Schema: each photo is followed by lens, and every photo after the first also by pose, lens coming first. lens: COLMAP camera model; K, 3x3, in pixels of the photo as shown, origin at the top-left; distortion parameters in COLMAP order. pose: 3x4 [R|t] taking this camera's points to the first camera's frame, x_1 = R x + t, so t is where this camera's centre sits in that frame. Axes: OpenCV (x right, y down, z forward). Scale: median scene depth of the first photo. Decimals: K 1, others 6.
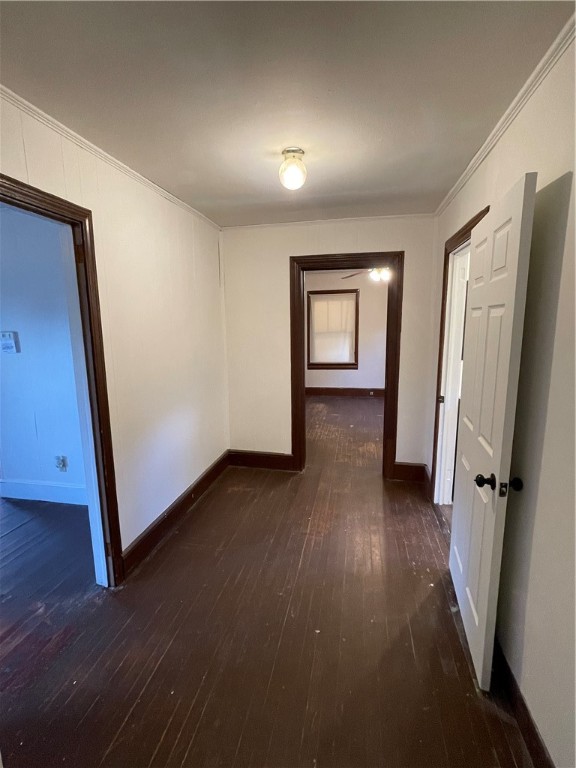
lens RADIAL K [[372.0, 0, 288.0], [0, 372.0, 384.0], [0, 0, 1]] dist [-0.004673, -0.000569]
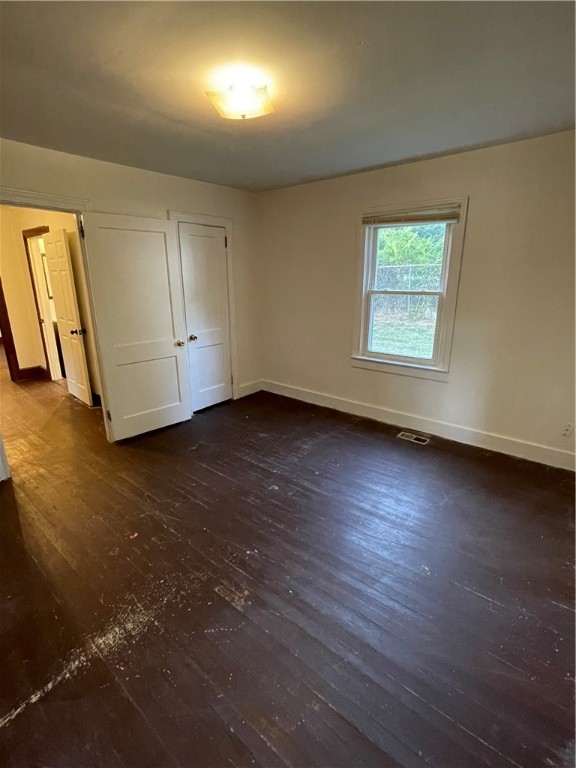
lens RADIAL K [[372.0, 0, 288.0], [0, 372.0, 384.0], [0, 0, 1]] dist [-0.004673, -0.000569]
pose [[0.502920, -0.229873, 0.833204, -0.635595], [0.139138, 0.972945, 0.184442, 0.195733], [-0.853060, 0.023171, 0.521298, -1.077193]]
